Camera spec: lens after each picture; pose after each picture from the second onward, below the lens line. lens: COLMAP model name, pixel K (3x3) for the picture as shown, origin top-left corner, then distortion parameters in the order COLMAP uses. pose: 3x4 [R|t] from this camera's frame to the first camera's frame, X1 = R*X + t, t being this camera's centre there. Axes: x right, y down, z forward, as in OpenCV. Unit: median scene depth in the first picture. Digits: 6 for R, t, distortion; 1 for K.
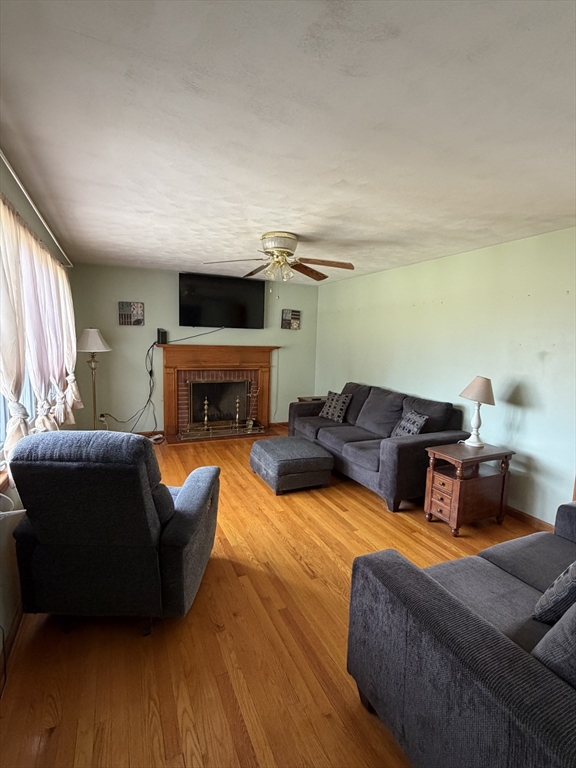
lens RADIAL K [[380.4, 0, 288.5], [0, 380.4, 384.5], [0, 0, 1]] dist [0.000886, 0.001804]
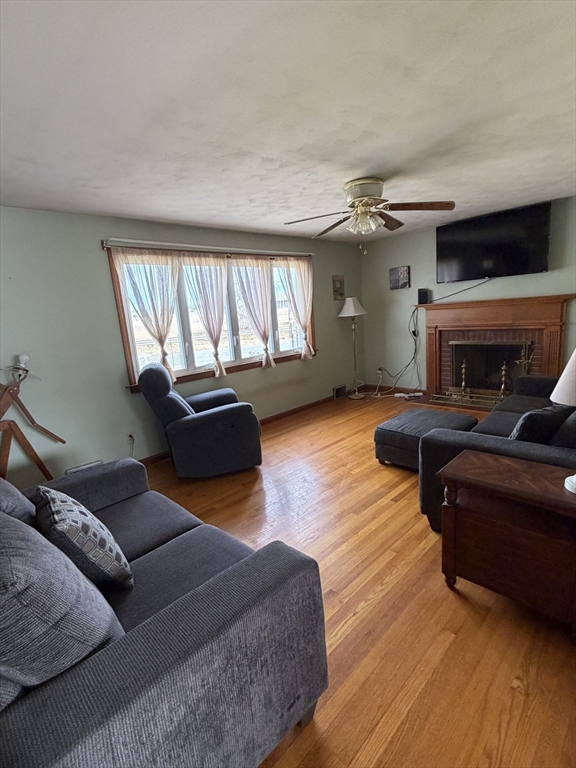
lens RADIAL K [[380.4, 0, 286.3], [0, 380.4, 385.1], [0, 0, 1]] dist [0.000886, 0.001804]
pose [[0.334614, 0.129491, -0.933416, 0.509062], [-0.026272, 0.991411, 0.128118, -0.013109], [0.941989, -0.018347, 0.335142, 0.310446]]
